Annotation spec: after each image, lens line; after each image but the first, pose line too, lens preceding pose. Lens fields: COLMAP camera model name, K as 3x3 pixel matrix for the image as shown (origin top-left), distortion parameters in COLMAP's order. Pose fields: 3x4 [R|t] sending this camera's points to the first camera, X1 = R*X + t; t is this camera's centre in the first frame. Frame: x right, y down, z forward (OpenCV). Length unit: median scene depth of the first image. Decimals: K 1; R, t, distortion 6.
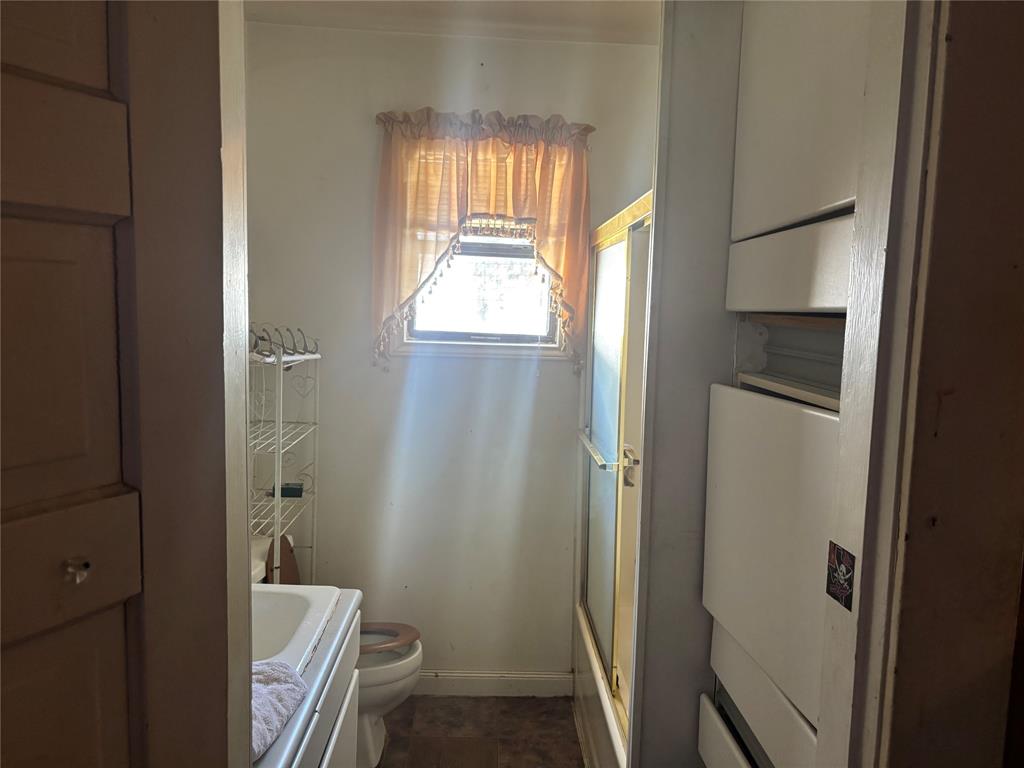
lens RADIAL K [[742.4, 0, 512.0], [0, 742.4, 384.0], [0, 0, 1]] dist [-0.001860, -0.004773]
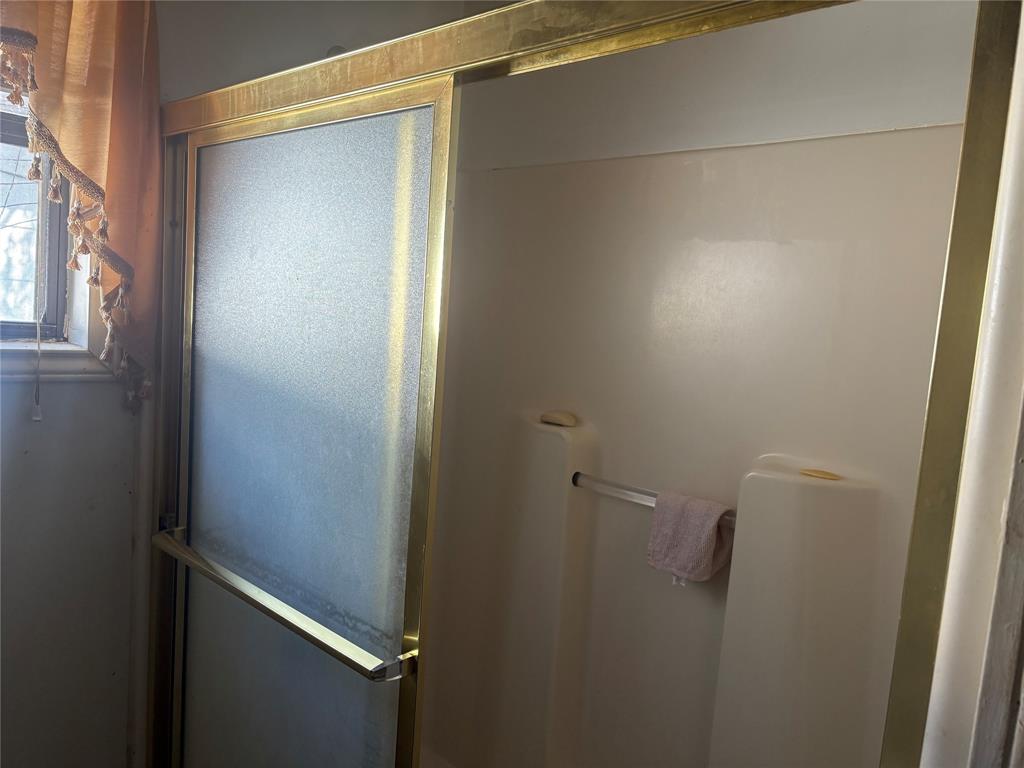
lens RADIAL K [[742.4, 0, 512.0], [0, 742.4, 384.0], [0, 0, 1]] dist [-0.001860, -0.004773]
pose [[0.692188, -0.041861, 0.720503, -0.084577], [0.015239, 0.998942, 0.043398, -0.046727], [-0.721557, -0.019060, 0.692093, 0.524358]]
